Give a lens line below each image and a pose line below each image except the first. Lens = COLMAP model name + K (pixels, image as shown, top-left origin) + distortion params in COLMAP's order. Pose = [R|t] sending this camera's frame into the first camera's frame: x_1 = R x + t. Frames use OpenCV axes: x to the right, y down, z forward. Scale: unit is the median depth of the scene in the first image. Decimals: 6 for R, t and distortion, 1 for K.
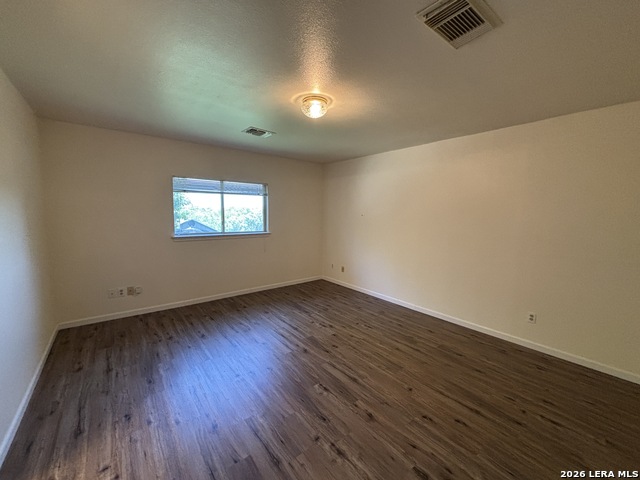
lens RADIAL K [[261.1, 0, 320.0], [0, 261.1, 240.0], [0, 0, 1]] dist [0.001005, 0.000821]
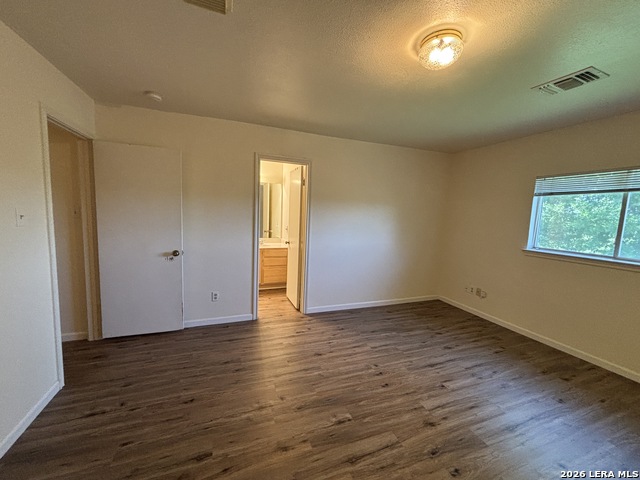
lens RADIAL K [[261.1, 0, 320.0], [0, 261.1, 240.0], [0, 0, 1]] dist [0.001005, 0.000821]
pose [[-0.304751, 0.080092, -0.949058, 0.572172], [-0.141347, 0.981621, 0.128227, -0.073224], [0.941885, 0.173224, -0.287829, 0.779429]]
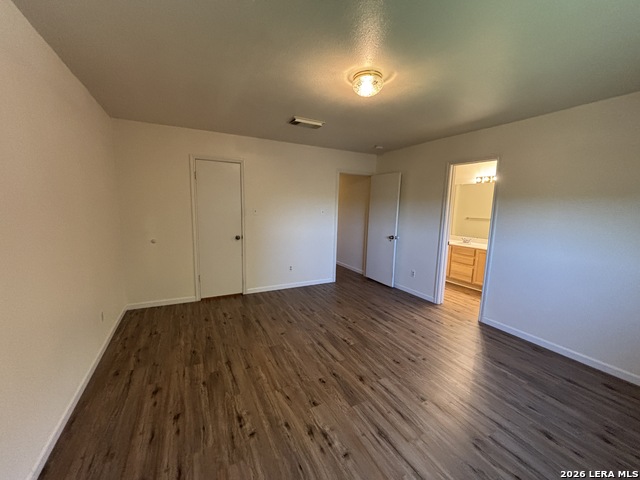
lens RADIAL K [[261.1, 0, 320.0], [0, 261.1, 240.0], [0, 0, 1]] dist [0.001005, 0.000821]
pose [[-0.979575, -0.065346, 0.190167, -0.051402], [-0.019483, 0.972117, 0.233685, -0.161055], [-0.200135, 0.225207, -0.953534, 1.561466]]
